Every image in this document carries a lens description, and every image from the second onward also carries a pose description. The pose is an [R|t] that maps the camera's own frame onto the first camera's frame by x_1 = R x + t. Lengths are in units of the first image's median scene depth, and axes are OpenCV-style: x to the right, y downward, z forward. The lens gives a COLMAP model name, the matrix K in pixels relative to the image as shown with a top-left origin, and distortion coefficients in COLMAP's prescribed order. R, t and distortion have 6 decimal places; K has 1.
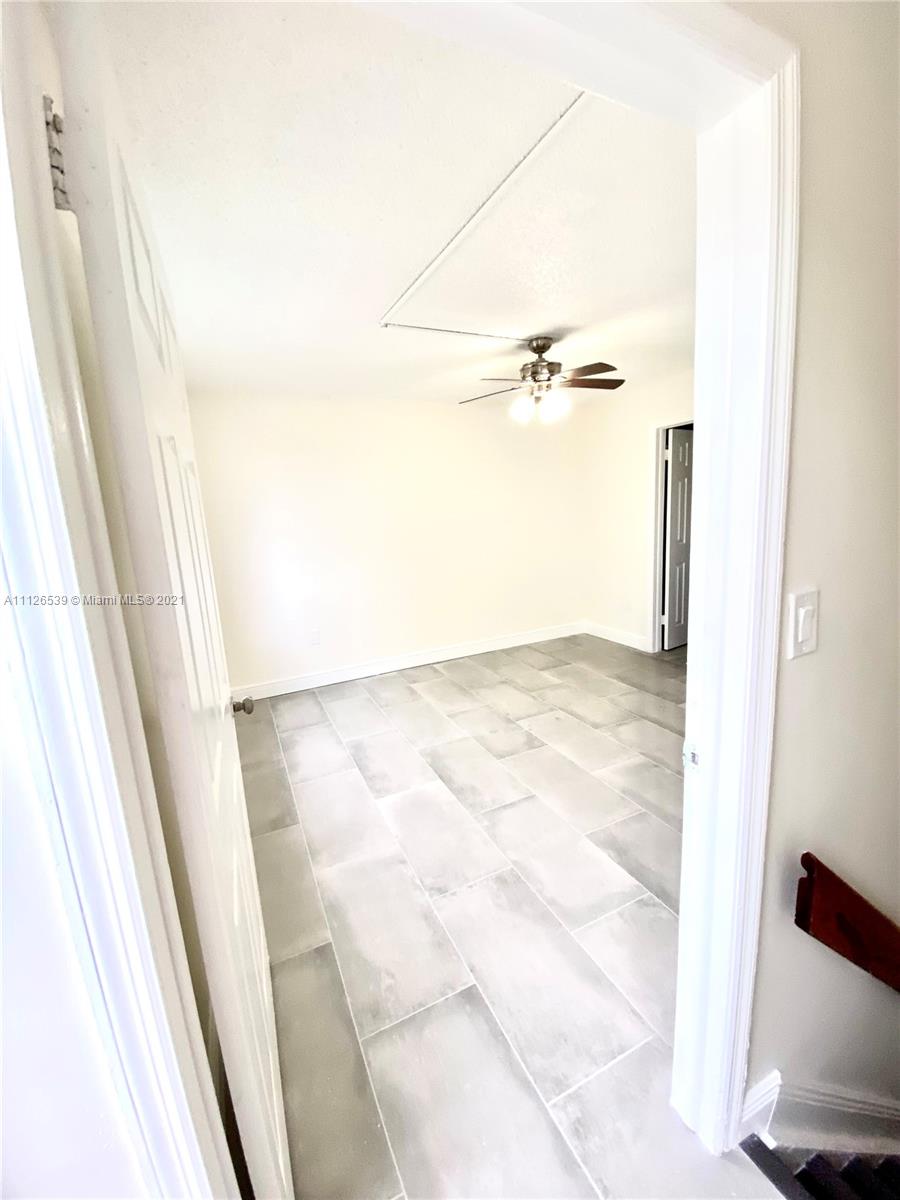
lens RADIAL K [[492.4, 0, 453.8], [0, 492.4, 594.8], [0, 0, 1]] dist [0.001572, -0.012239]
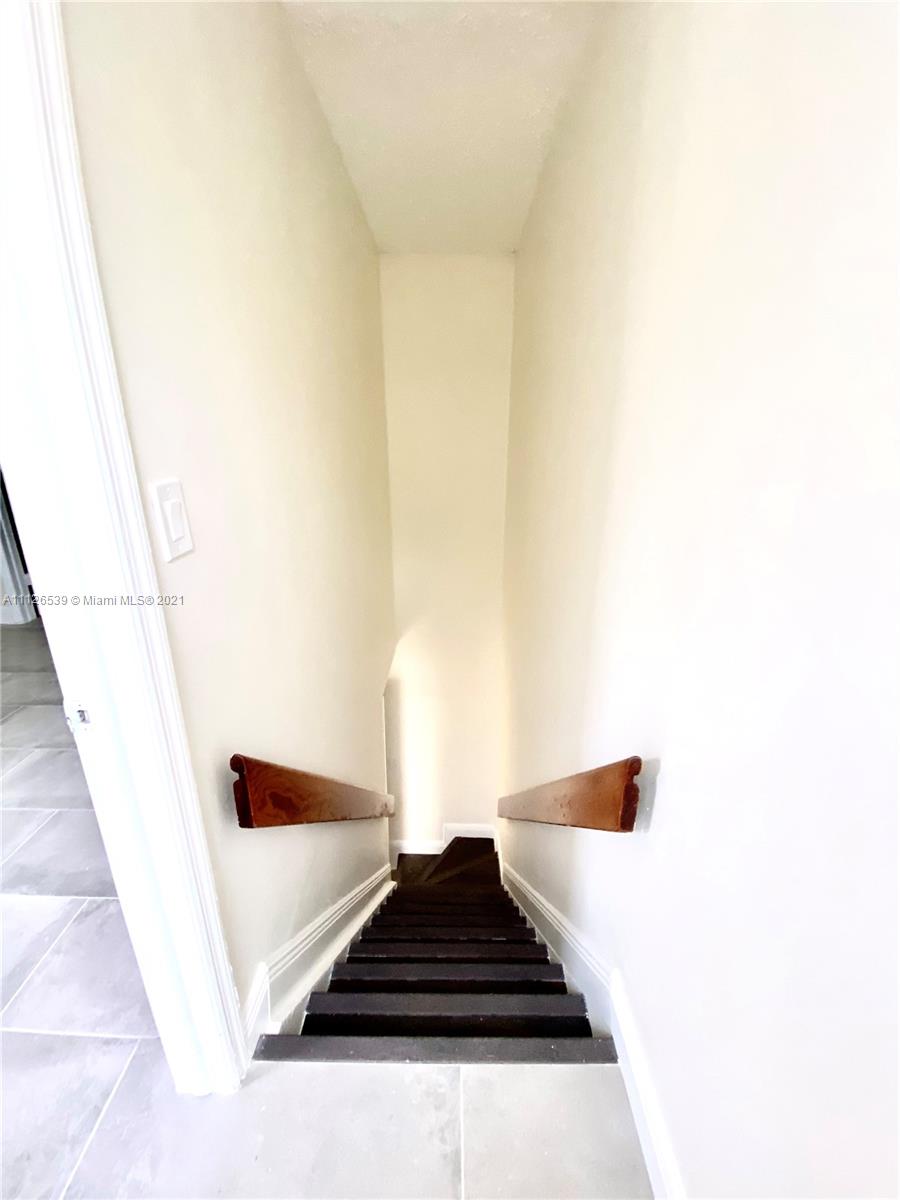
lens RADIAL K [[492.4, 0, 453.8], [0, 492.4, 594.8], [0, 0, 1]] dist [0.001572, -0.012239]
pose [[0.432588, -0.221268, 0.874019, 0.108297], [0.129663, 0.974608, 0.182557, 0.079164], [-0.892219, 0.034356, 0.450293, 0.133090]]
